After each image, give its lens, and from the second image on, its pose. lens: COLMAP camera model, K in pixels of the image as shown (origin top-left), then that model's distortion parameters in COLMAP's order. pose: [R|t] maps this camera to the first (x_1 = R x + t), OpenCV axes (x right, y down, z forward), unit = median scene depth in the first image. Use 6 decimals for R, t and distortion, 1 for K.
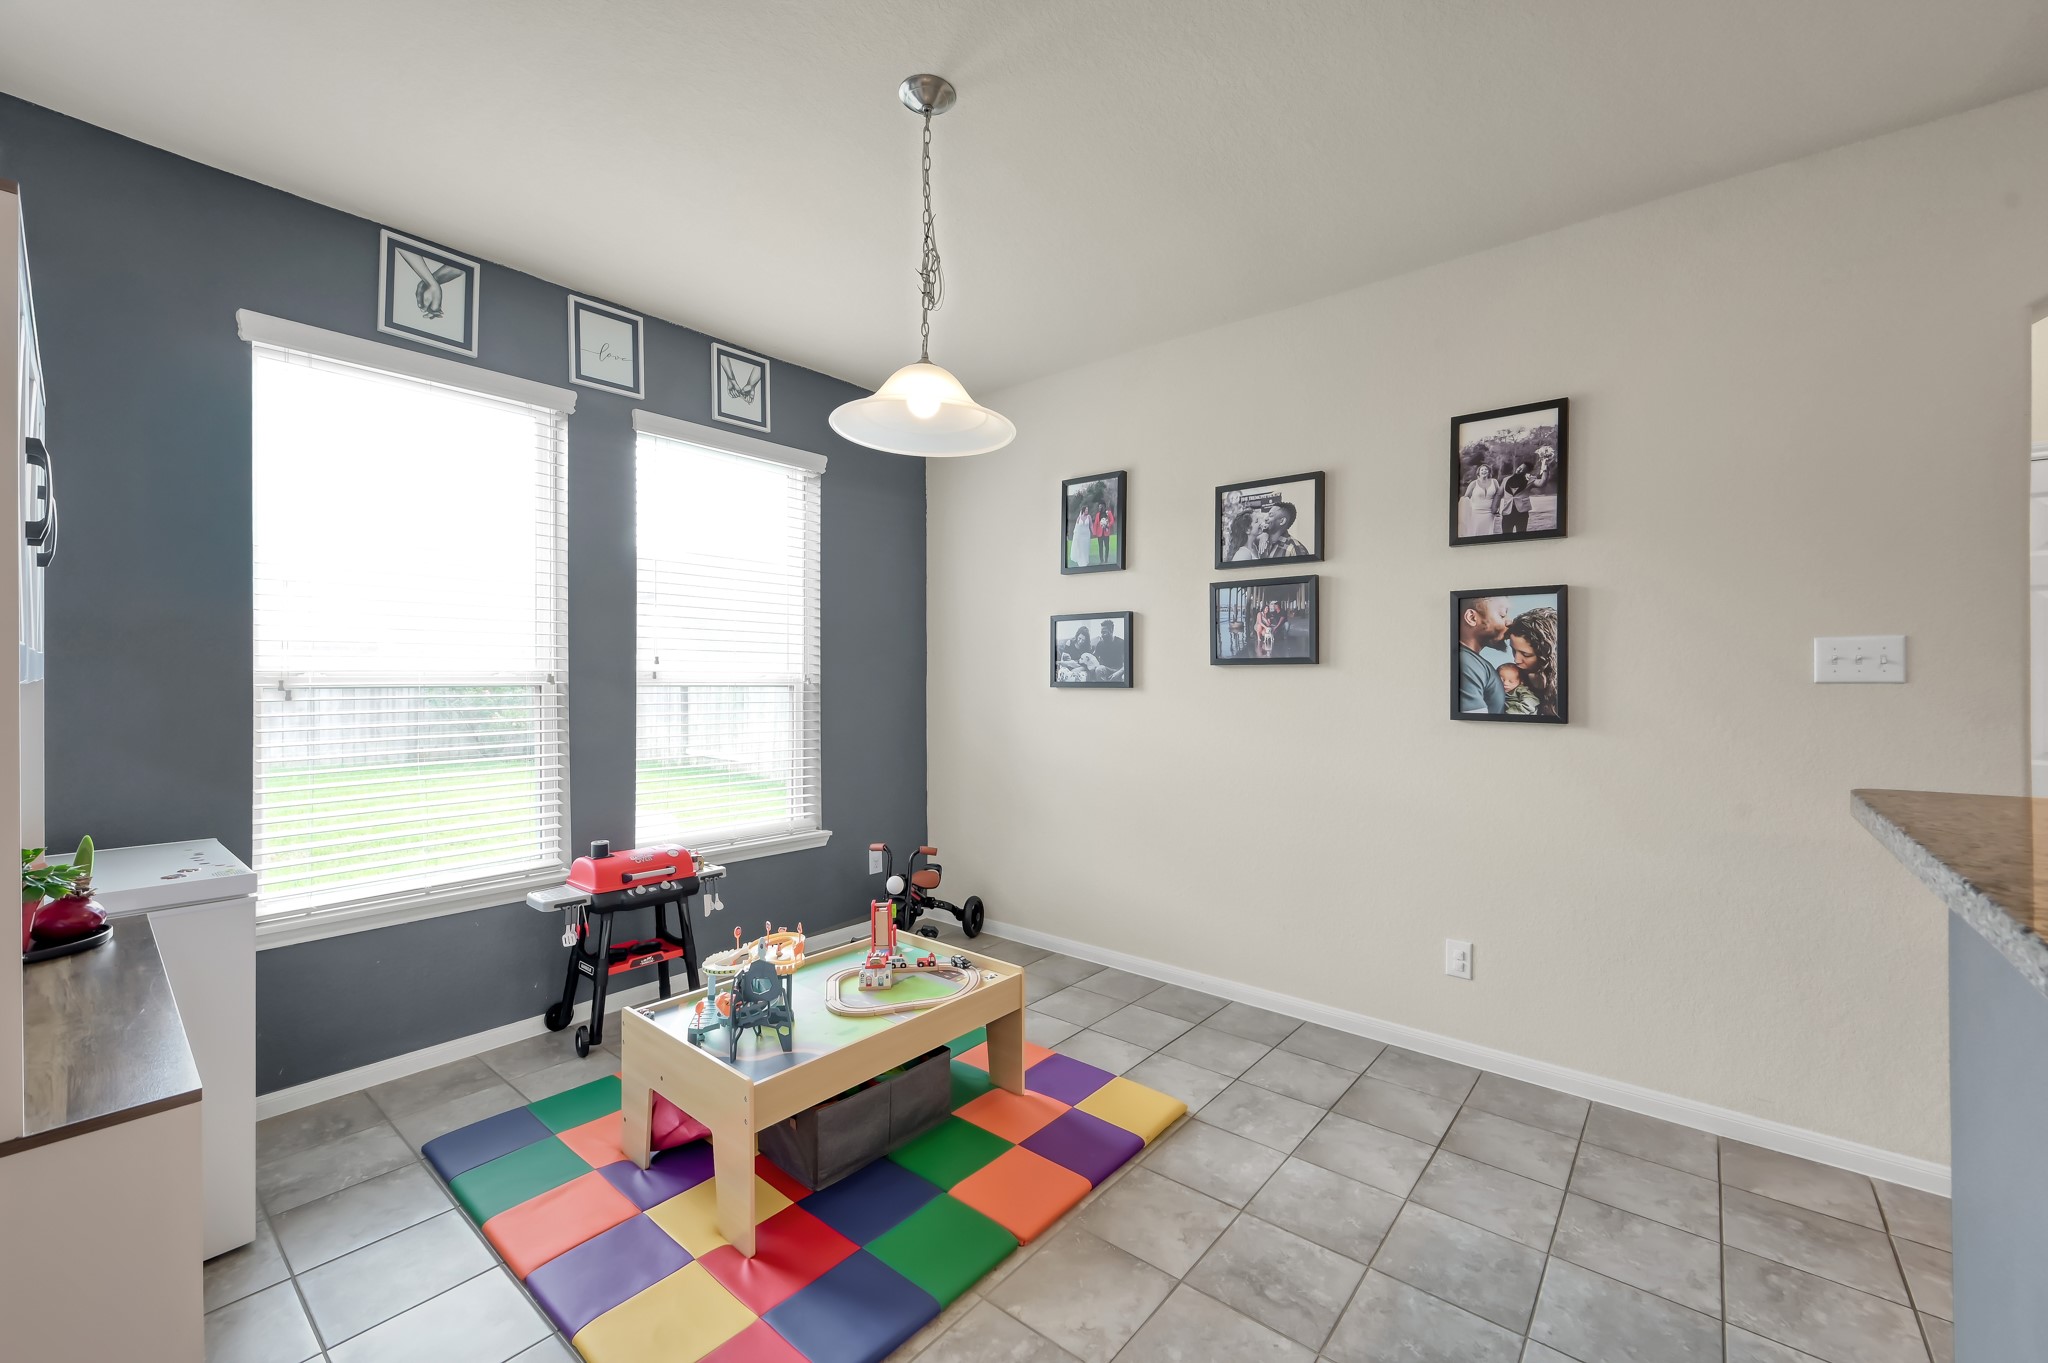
lens RADIAL K [[830.3, 0, 1007.5], [0, 830.3, 669.3], [0, 0, 1]] dist [-0.002645, 0.002330]
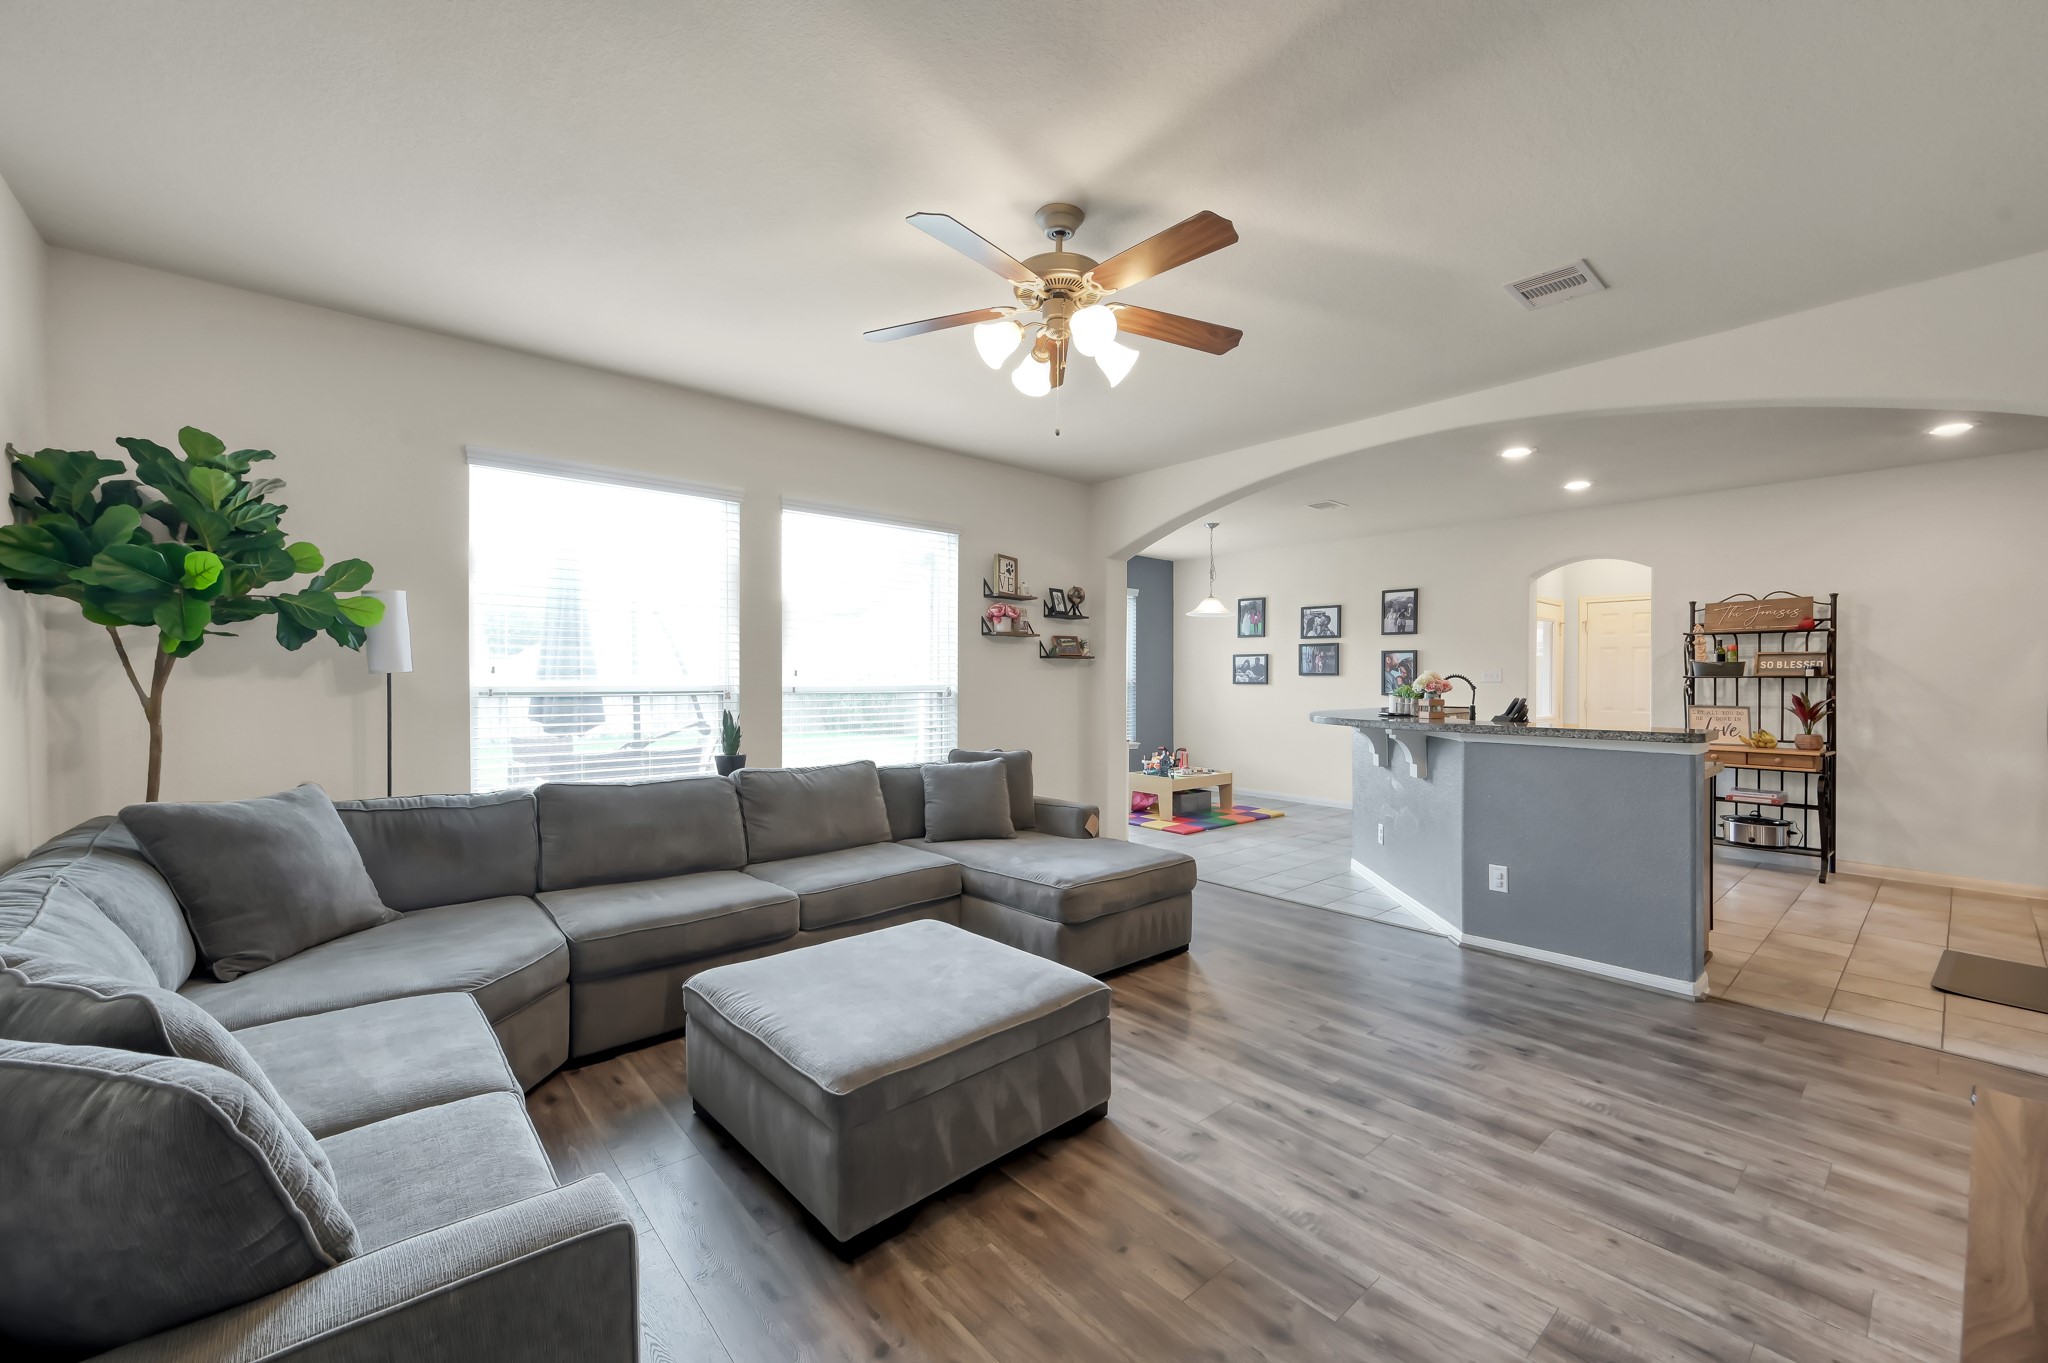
lens RADIAL K [[830.3, 0, 992.1], [0, 830.3, 686.4], [0, 0, 1]] dist [-0.002645, 0.002330]
pose [[0.984791, 0.003559, -0.173709, -0.263624], [-0.000582, 0.999852, 0.017184, -0.015632], [0.173744, -0.016821, 0.984647, -1.824897]]
